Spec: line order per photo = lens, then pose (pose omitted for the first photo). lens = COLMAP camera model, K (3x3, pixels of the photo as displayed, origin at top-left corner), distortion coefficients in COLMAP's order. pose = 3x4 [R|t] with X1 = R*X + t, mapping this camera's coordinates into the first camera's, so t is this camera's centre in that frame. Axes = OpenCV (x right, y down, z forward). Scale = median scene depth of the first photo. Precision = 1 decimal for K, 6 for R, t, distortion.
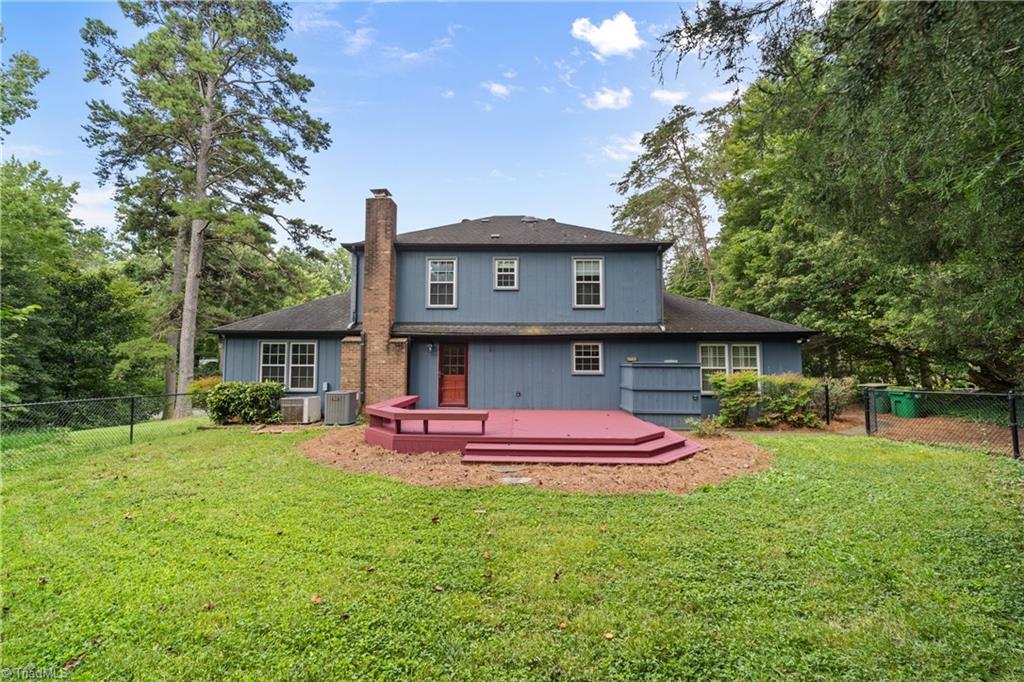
lens RADIAL K [[398.3, 0, 512.0], [0, 398.3, 341.0], [0, 0, 1]] dist [0.000042, 0.000011]
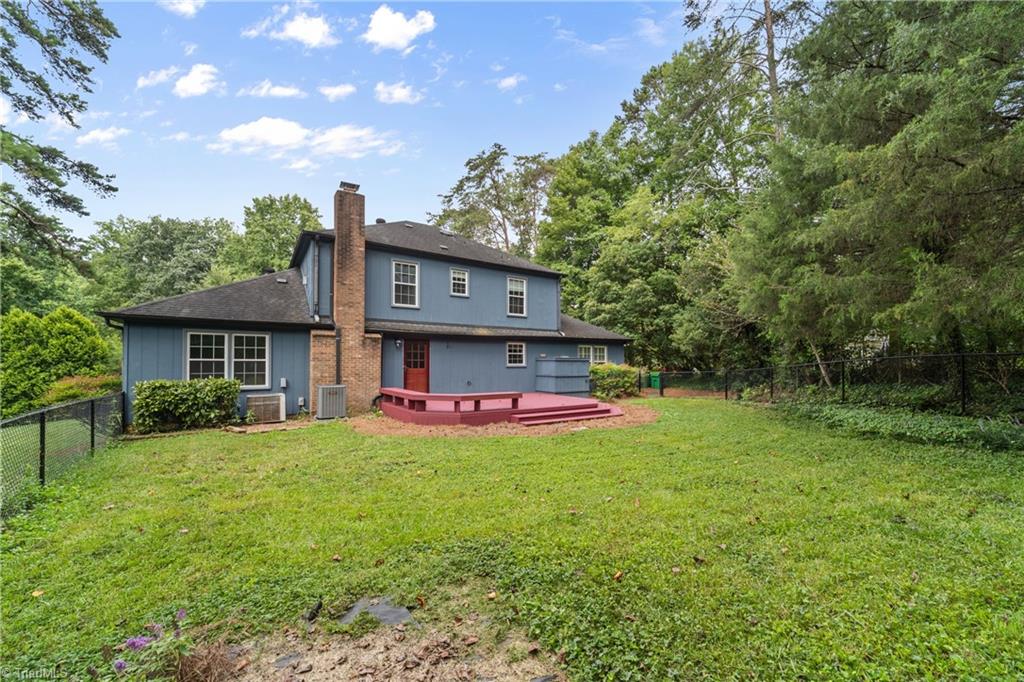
lens RADIAL K [[400.2, 0, 514.4], [0, 400.2, 359.3], [0, 0, 1]] dist [0.001460, 0.000167]
pose [[0.809741, 0.000998, 0.586787, -0.585909], [-0.030485, 0.998720, 0.040370, 0.005821], [-0.585995, -0.050577, 0.808734, -0.070818]]
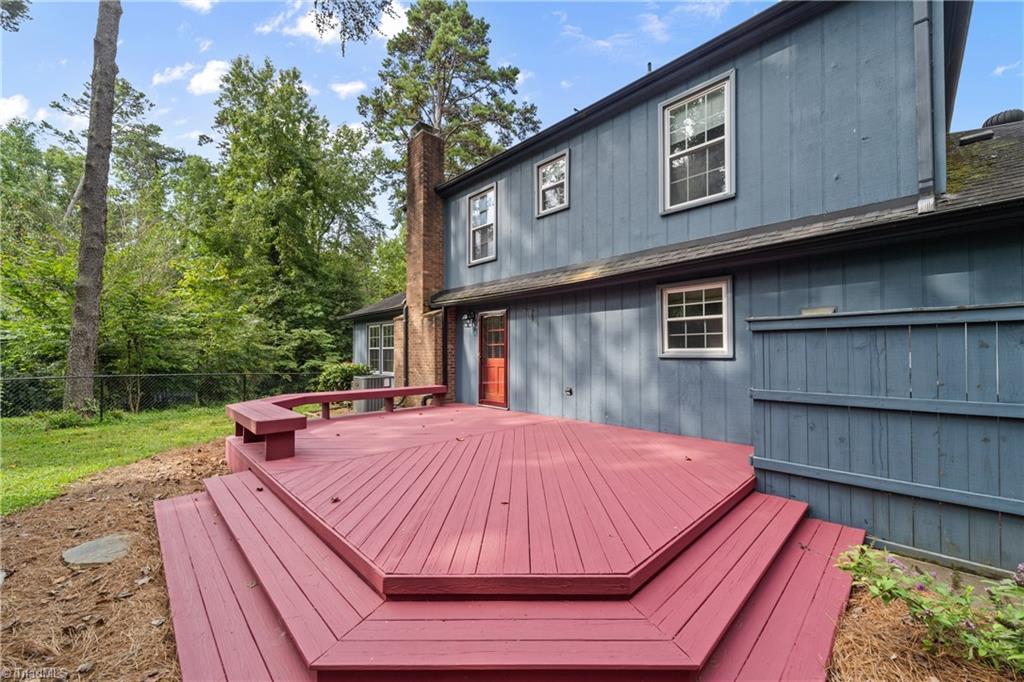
lens RADIAL K [[398.3, 0, 512.0], [0, 398.3, 341.0], [0, 0, 1]] dist [0.000042, 0.000011]
pose [[0.725066, -0.028662, -0.688083, 0.340827], [0.043137, 0.999062, 0.003840, 0.054583], [0.687327, -0.032466, 0.725622, 0.535503]]
